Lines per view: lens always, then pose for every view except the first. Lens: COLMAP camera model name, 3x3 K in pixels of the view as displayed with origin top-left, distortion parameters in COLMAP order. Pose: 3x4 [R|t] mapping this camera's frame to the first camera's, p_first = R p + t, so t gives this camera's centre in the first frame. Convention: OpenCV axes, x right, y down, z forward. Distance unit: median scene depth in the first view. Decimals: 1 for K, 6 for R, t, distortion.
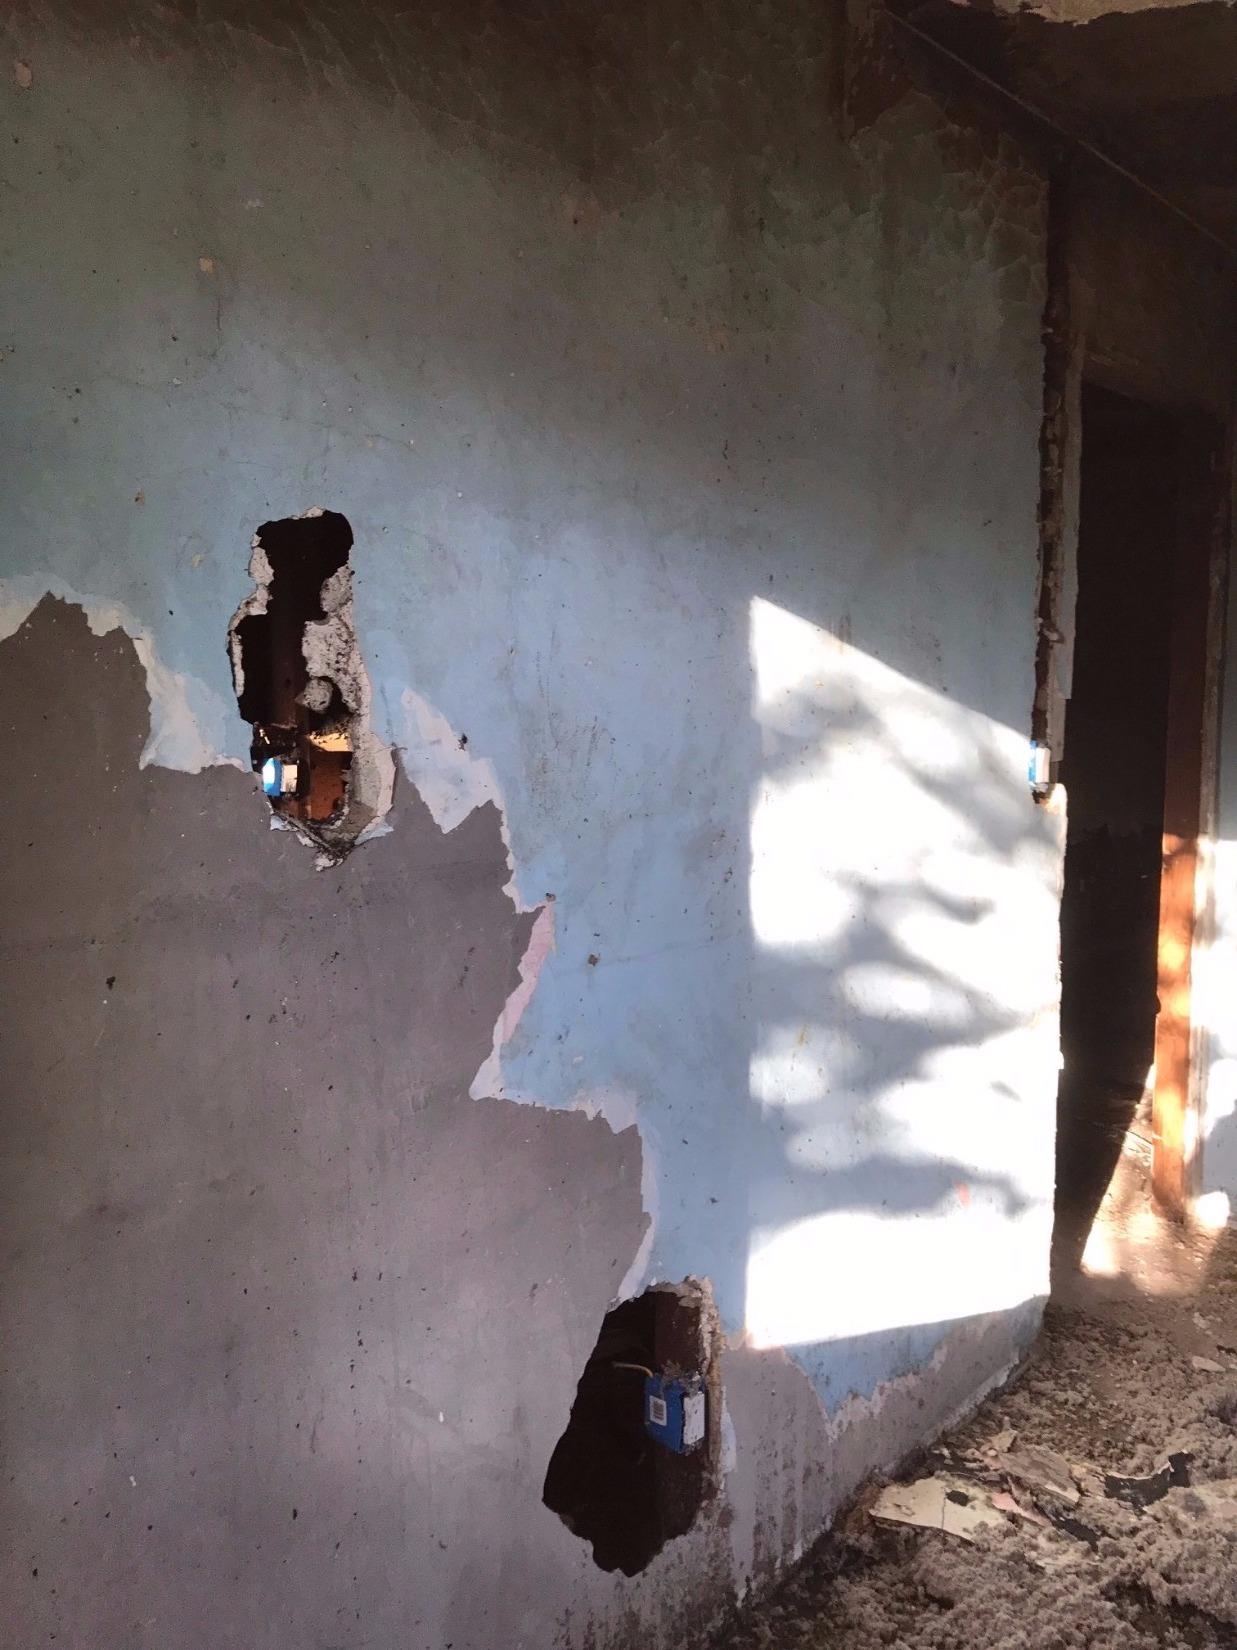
lens RADIAL K [[1370.2, 0, 618.5], [0, 1370.2, 797.2], [0, 0, 1]] dist [0.027143, 0.000011]
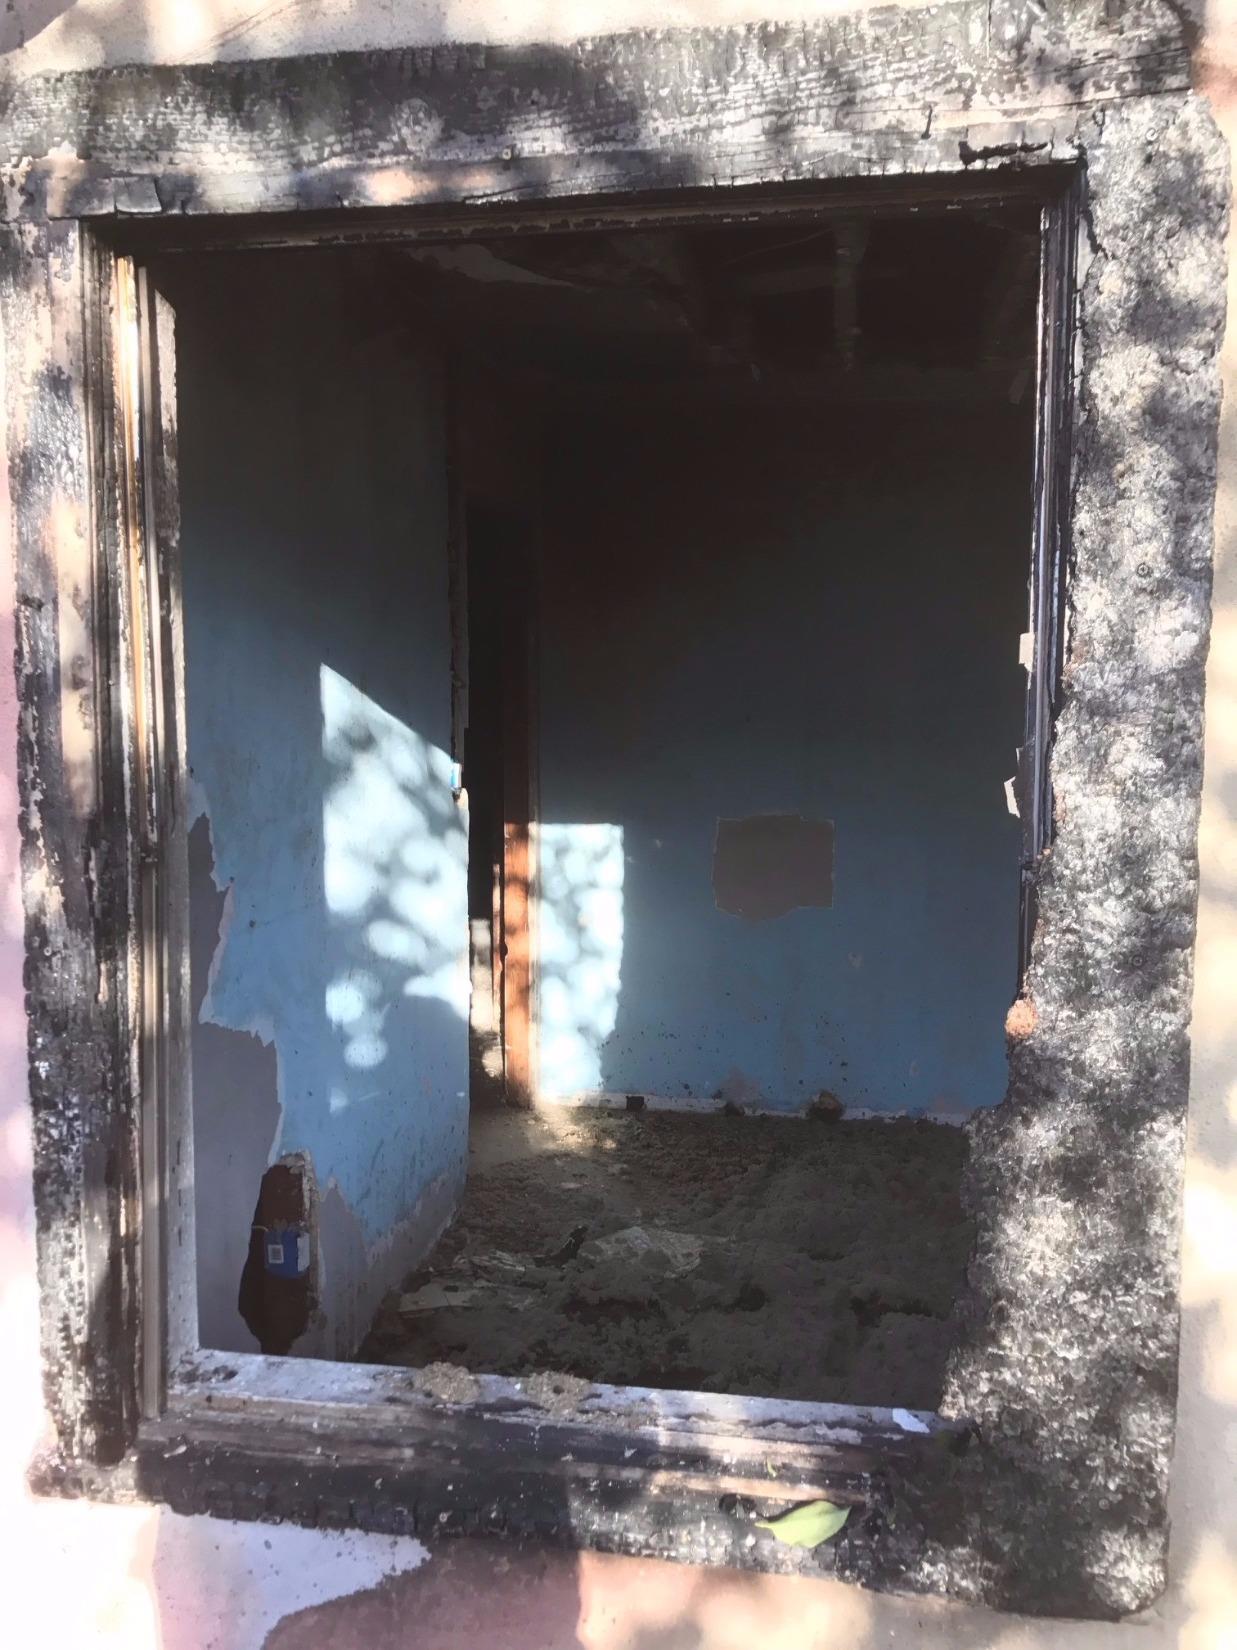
lens RADIAL K [[1370.2, 0, 618.5], [0, 1370.2, 797.2], [0, 0, 1]] dist [0.027143, 0.000011]
pose [[0.846416, -0.047923, 0.530361, -0.379213], [0.053191, 0.998570, 0.005342, 0.000829], [-0.529859, 0.023689, 0.847755, -0.348395]]
